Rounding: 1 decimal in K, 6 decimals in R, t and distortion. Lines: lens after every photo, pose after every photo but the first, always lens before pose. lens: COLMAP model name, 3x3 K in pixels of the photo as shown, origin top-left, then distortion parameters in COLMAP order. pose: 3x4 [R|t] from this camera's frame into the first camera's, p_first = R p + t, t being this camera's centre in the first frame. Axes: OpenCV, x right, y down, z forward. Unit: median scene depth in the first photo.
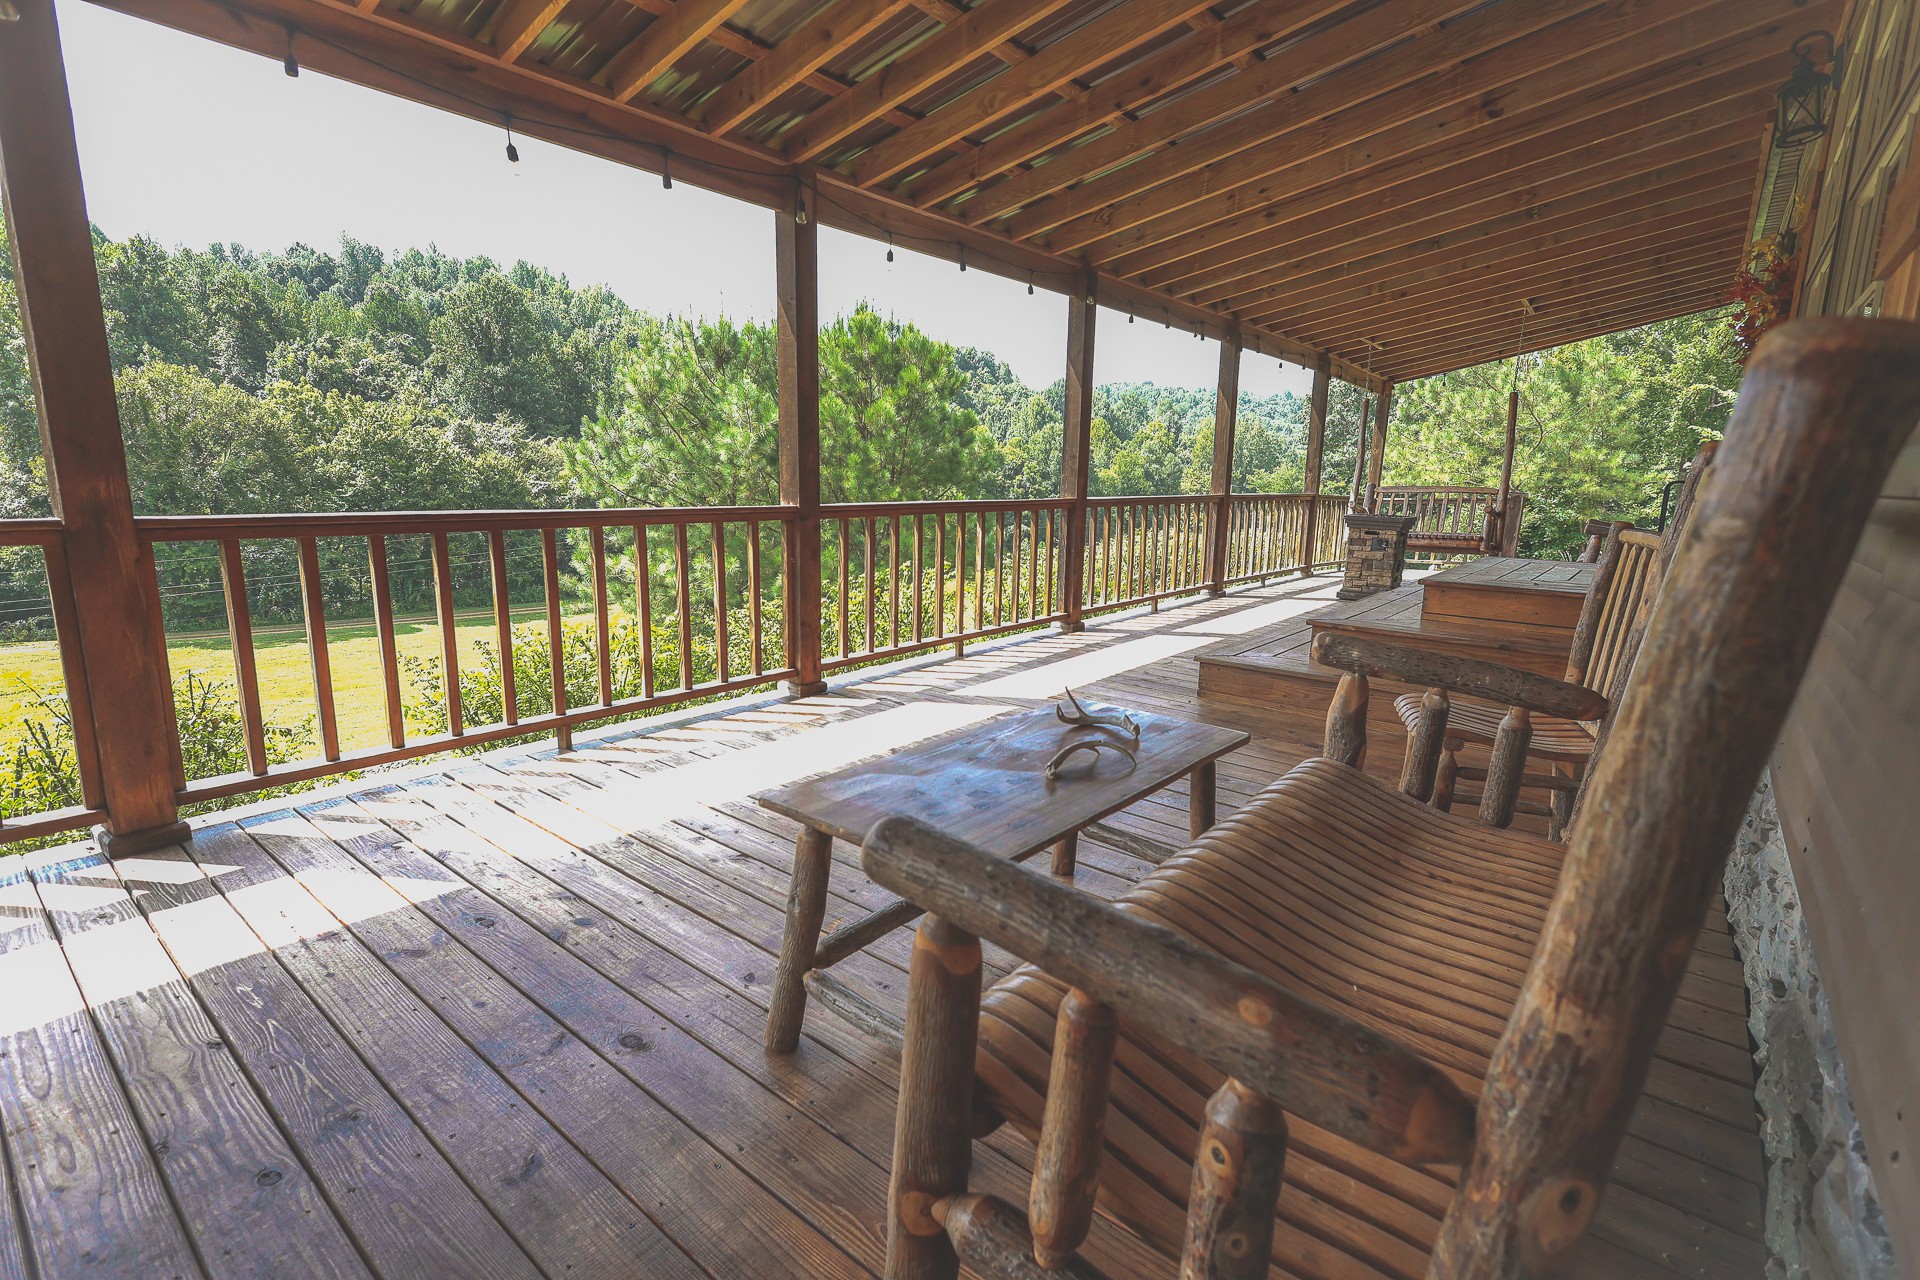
lens RADIAL K [[899.4, 0, 996.6], [0, 899.4, 634.5], [0, 0, 1]] dist [0.023352, -0.000302]
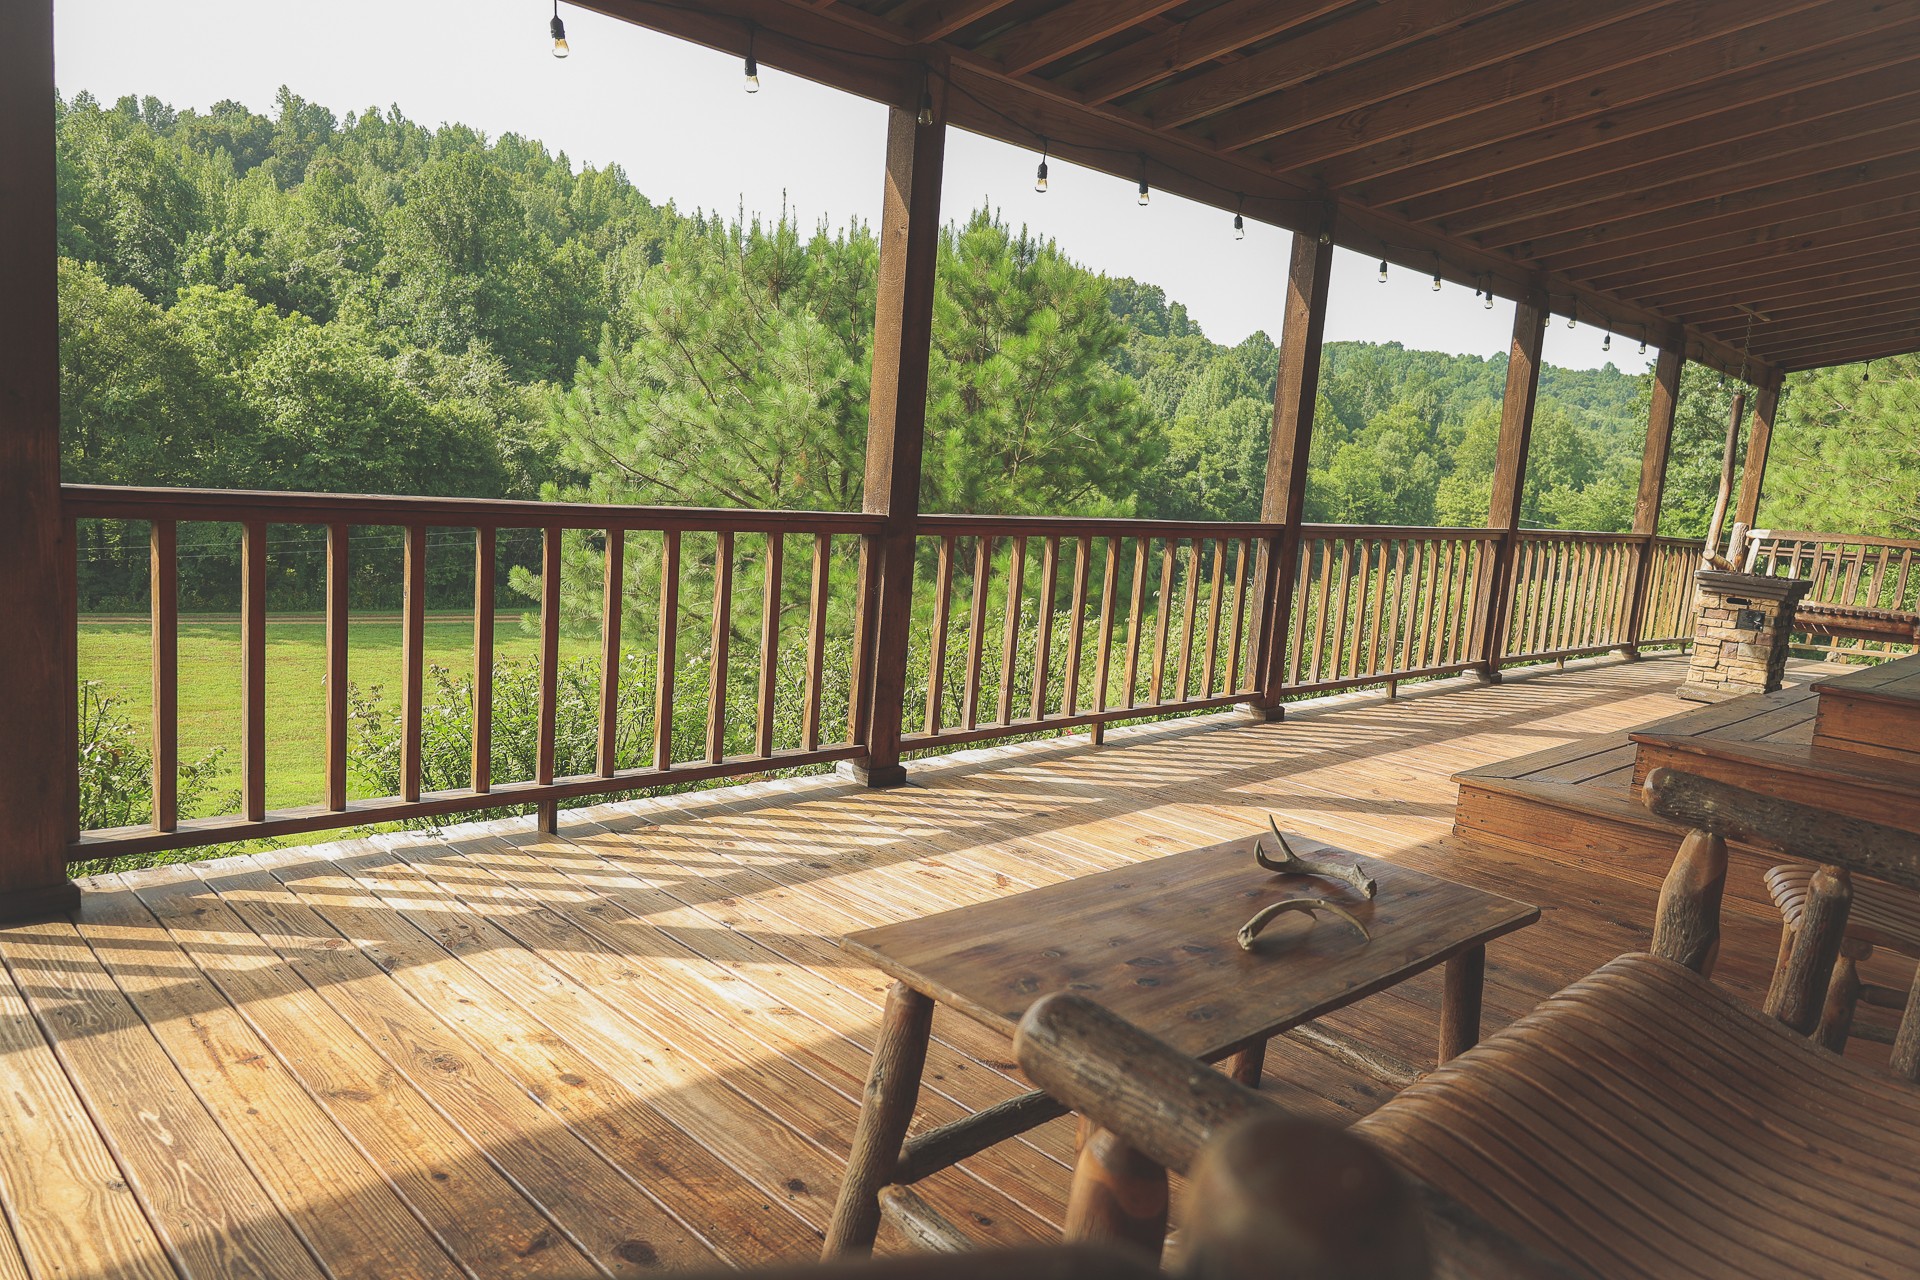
lens RADIAL K [[1345.3, 0, 991.2], [0, 1345.3, 637.7], [0, 0, 1]] dist [-0.000252, 0.002553]
pose [[0.991382, 0.071608, -0.109696, -0.018912], [-0.076326, 0.996303, -0.039428, -0.012077], [0.106467, 0.047461, 0.993183, -0.034939]]
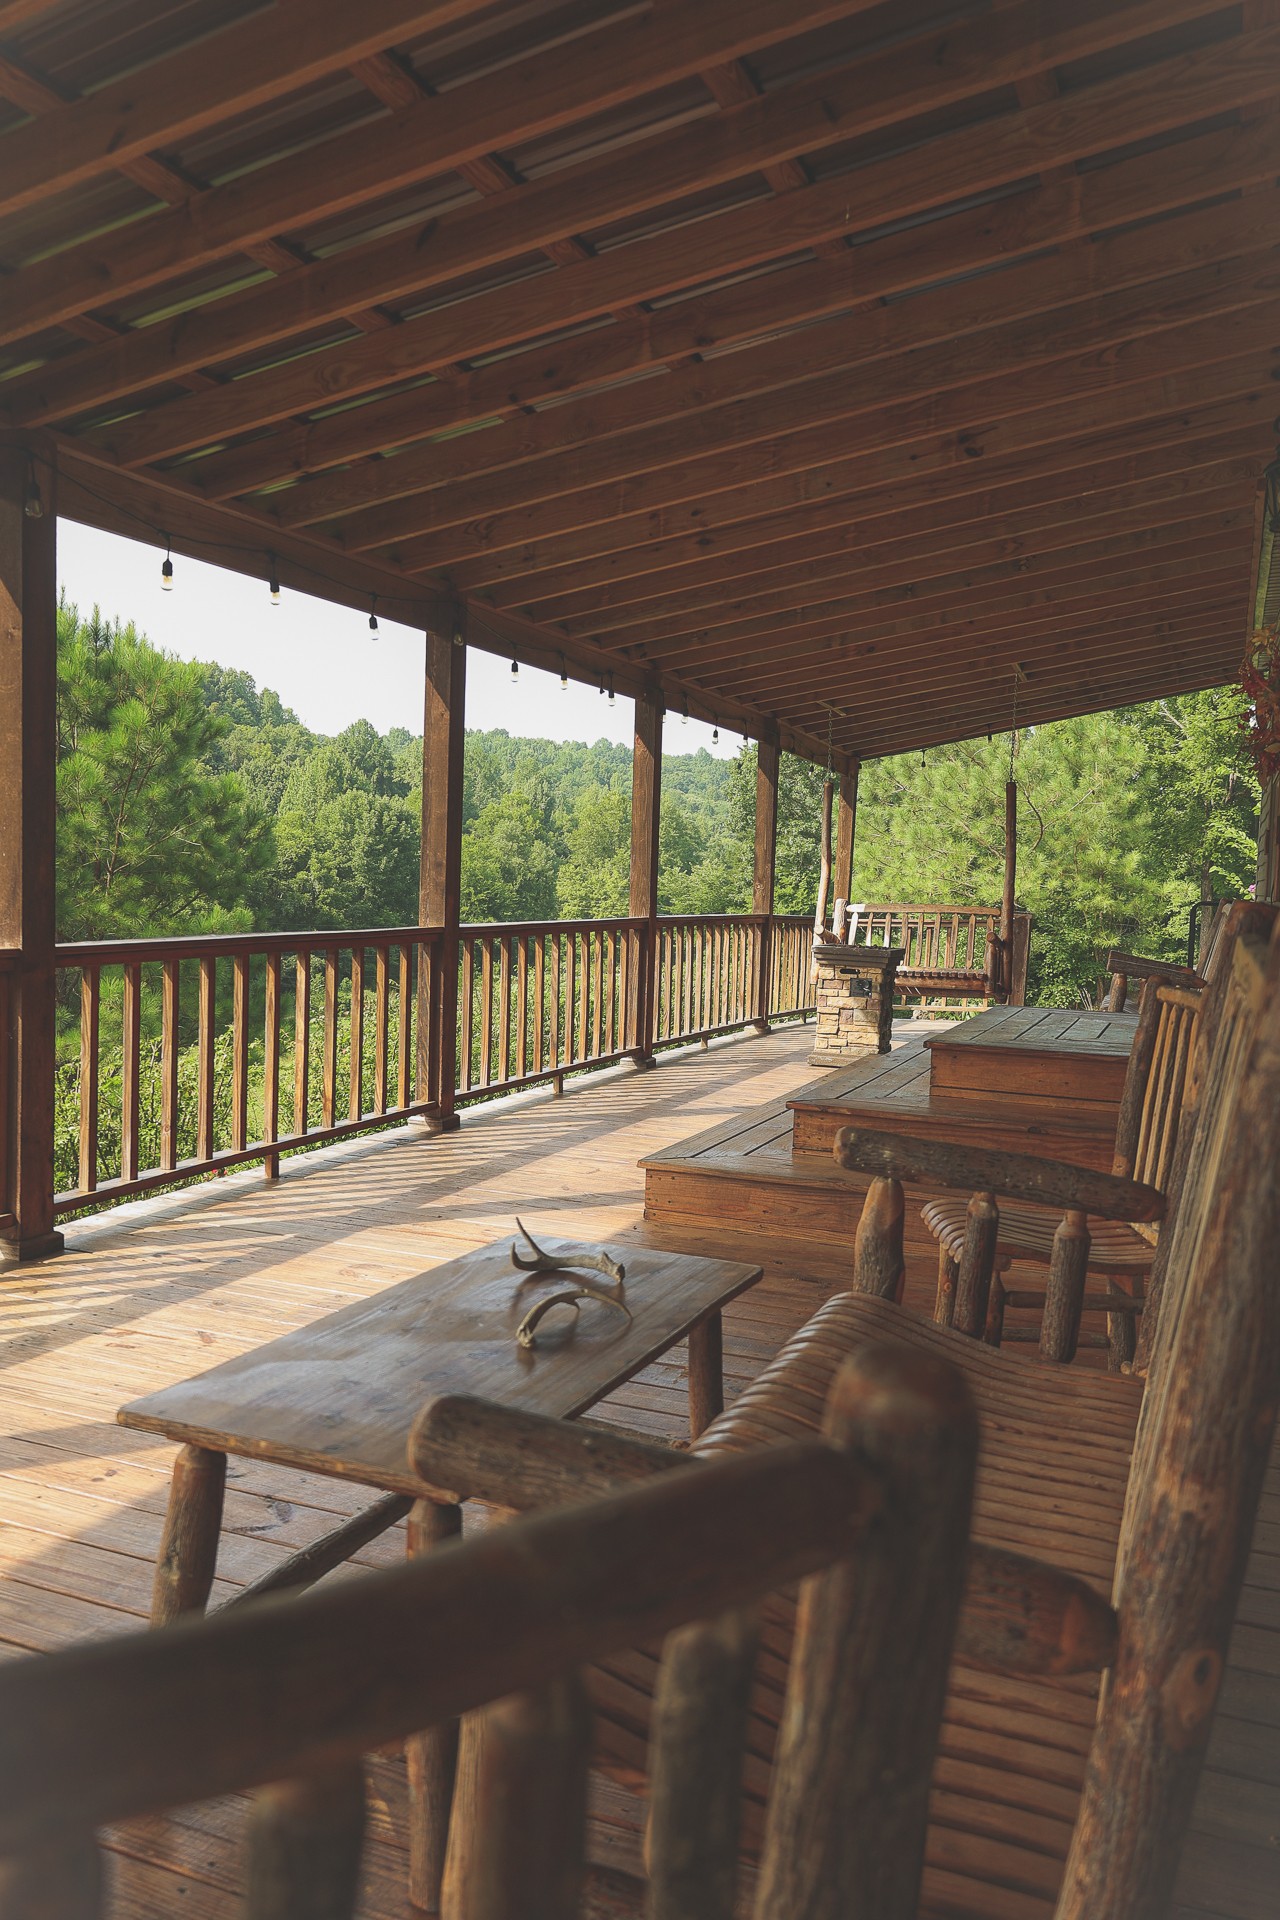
lens RADIAL K [[1456.9, 0, 689.0], [0, 1456.9, 956.6], [0, 0, 1]] dist [0.023275, 0.000465]
pose [[0.955486, -0.006336, 0.294970, -0.078068], [0.039486, 0.993521, -0.106565, -0.011379], [-0.292383, 0.113469, 0.949546, -0.096833]]
